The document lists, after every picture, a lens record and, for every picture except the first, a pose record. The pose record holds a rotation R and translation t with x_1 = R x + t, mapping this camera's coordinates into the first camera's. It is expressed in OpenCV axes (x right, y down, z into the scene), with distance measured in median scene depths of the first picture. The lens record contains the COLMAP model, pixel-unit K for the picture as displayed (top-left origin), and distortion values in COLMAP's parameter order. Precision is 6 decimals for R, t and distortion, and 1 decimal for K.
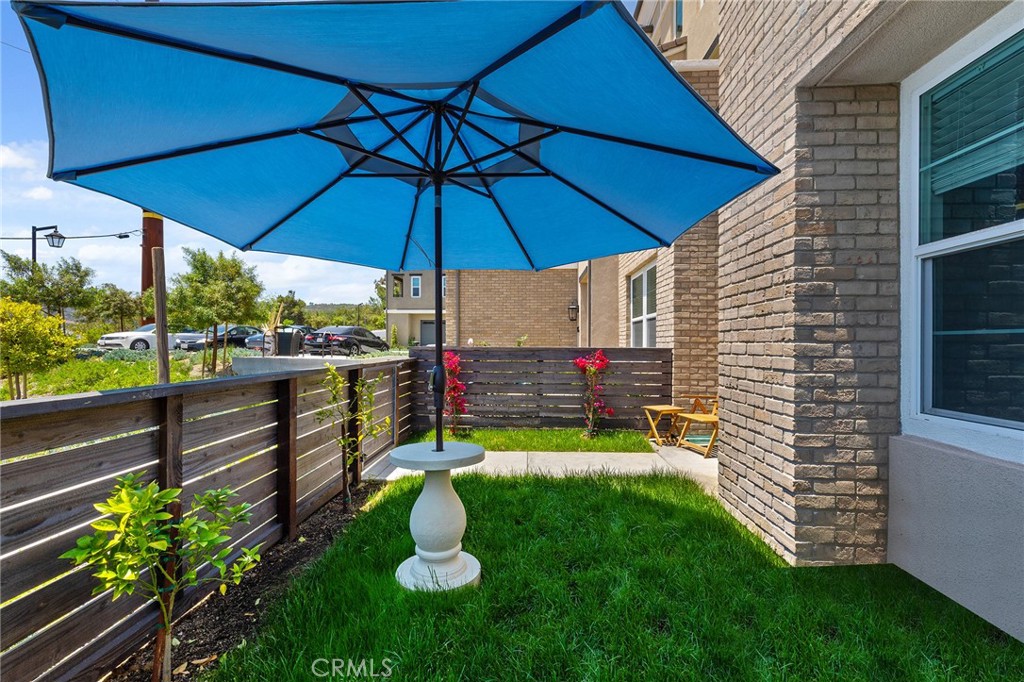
lens RADIAL K [[436.4, 0, 512.8], [0, 436.4, 342.7], [0, 0, 1]] dist [0.006681, 0.000320]
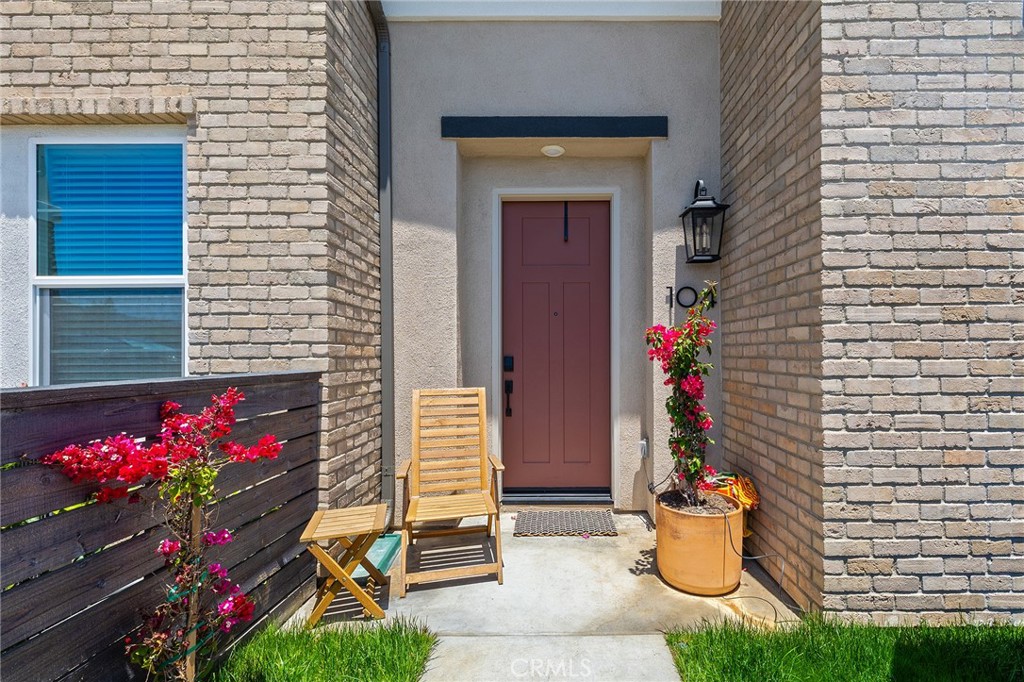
lens RADIAL K [[436.4, 0, 512.2], [0, 436.4, 350.2], [0, 0, 1]] dist [0.006681, 0.000320]
pose [[-0.060021, -0.002284, 0.998195, -0.131957], [0.001519, 0.999996, 0.002380, -0.018561], [-0.998196, 0.001660, -0.060017, 1.889859]]
